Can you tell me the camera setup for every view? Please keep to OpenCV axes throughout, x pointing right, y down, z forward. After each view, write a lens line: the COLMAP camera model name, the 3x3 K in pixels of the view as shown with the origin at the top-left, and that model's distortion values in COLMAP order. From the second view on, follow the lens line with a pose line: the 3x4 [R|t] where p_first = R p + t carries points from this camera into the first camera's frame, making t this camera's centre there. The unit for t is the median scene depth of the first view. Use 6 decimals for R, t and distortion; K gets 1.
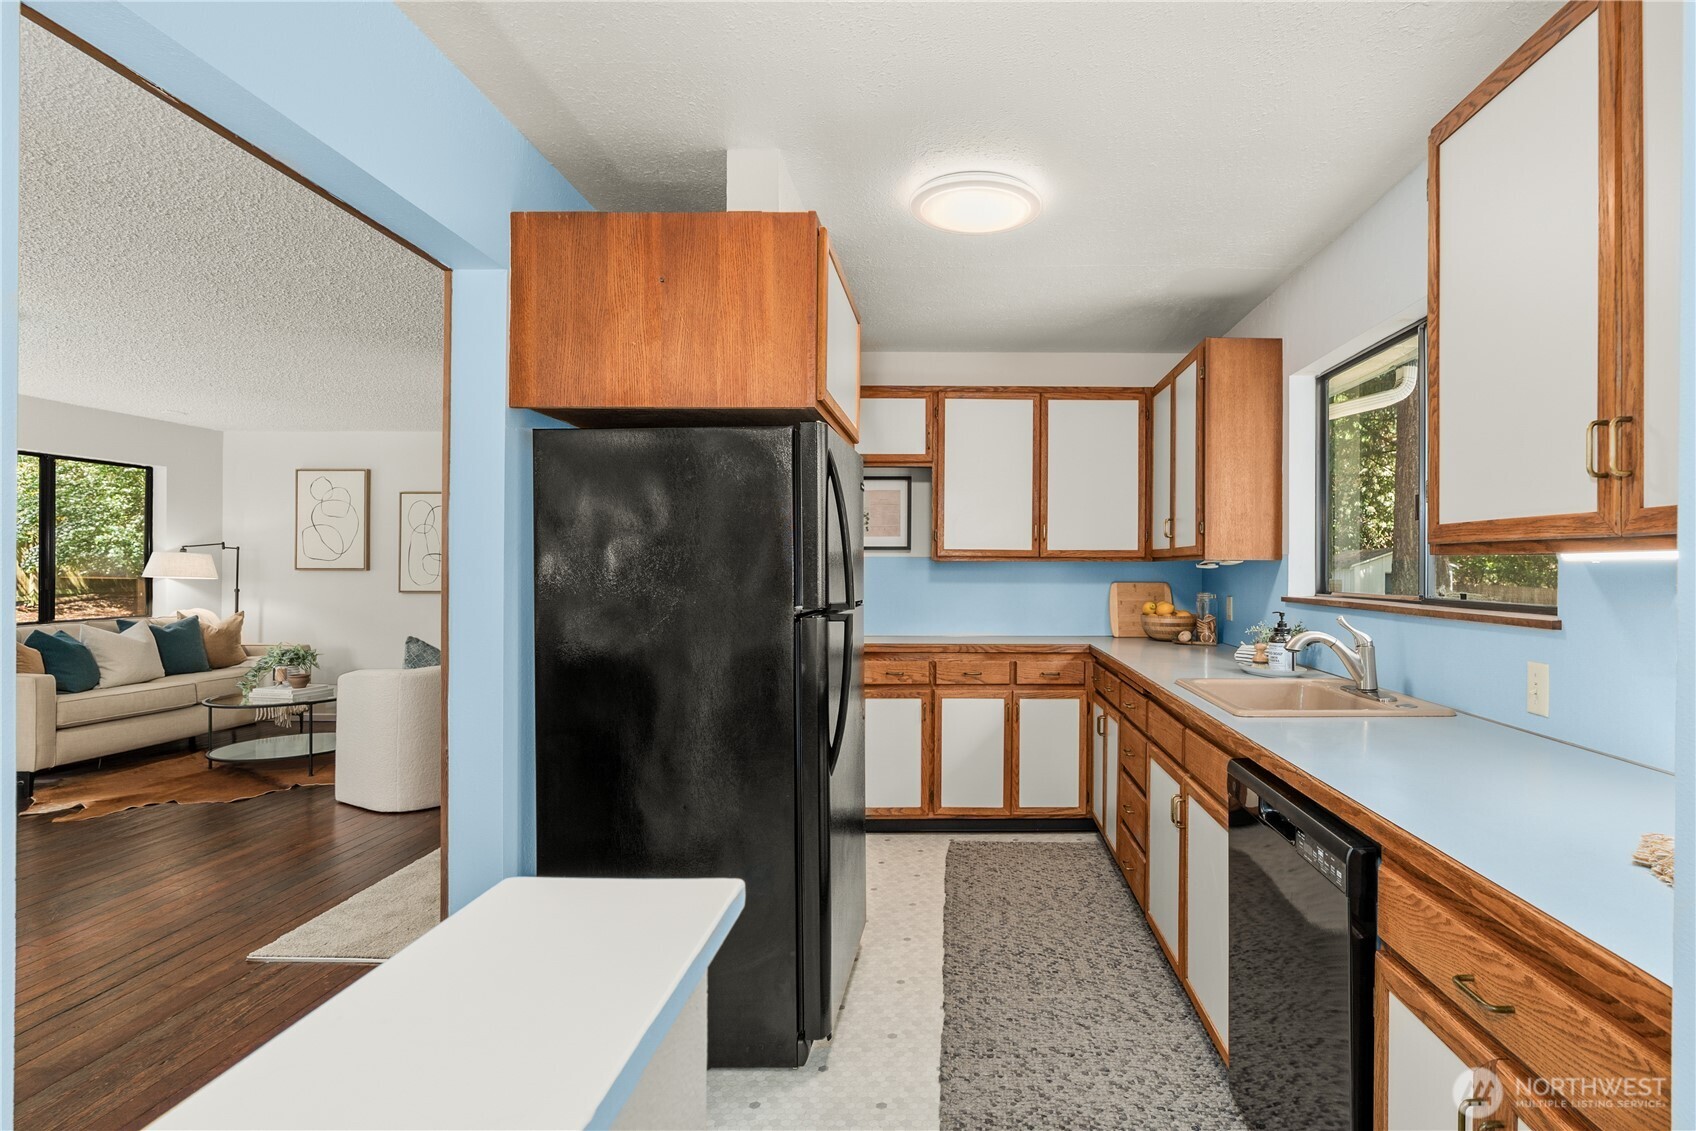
lens RADIAL K [[845.9, 0, 959.0], [0, 845.9, 570.7], [0, 0, 1]] dist [-0.014936, 0.022161]
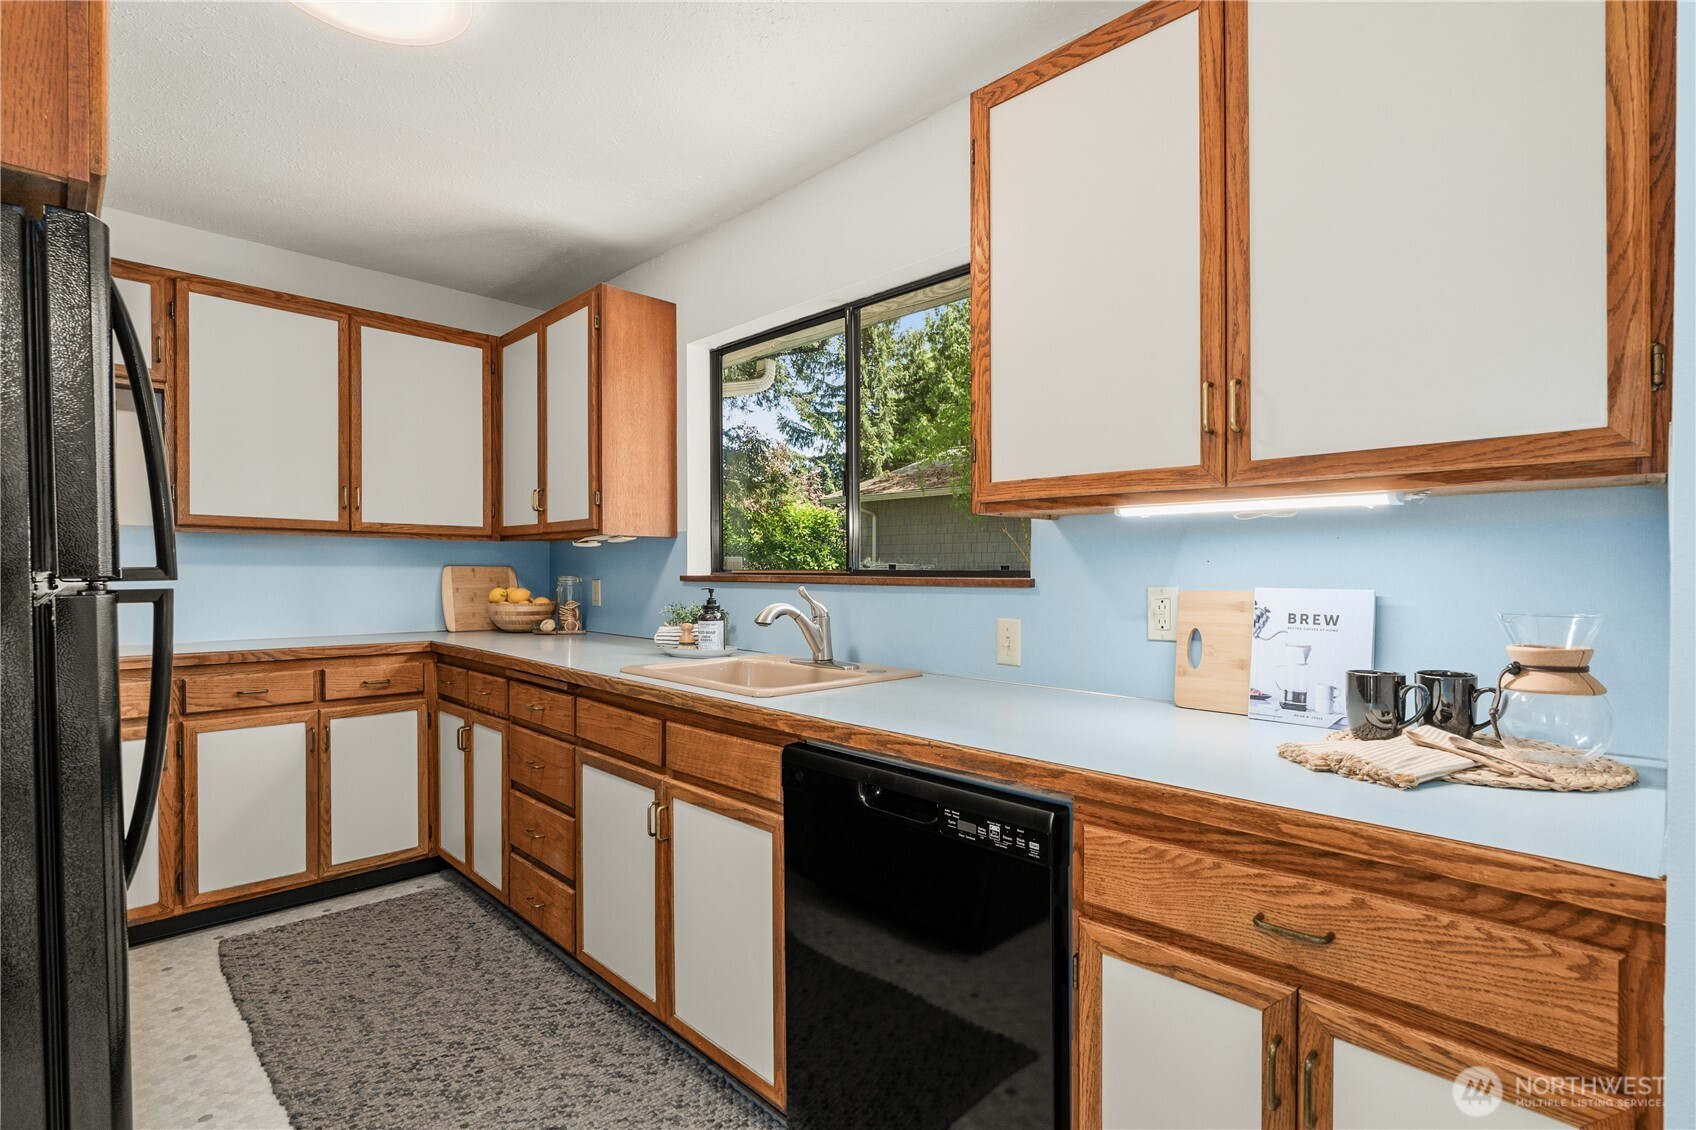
lens RADIAL K [[815.1, 0, 841.8], [0, 815.1, 583.3], [0, 0, 1]] dist [-0.000307, 0.000817]
pose [[0.717693, -0.009310, 0.696297, -0.118819], [0.000286, 0.999914, 0.013075, 0.025953], [-0.696359, -0.009185, 0.717635, 0.202017]]
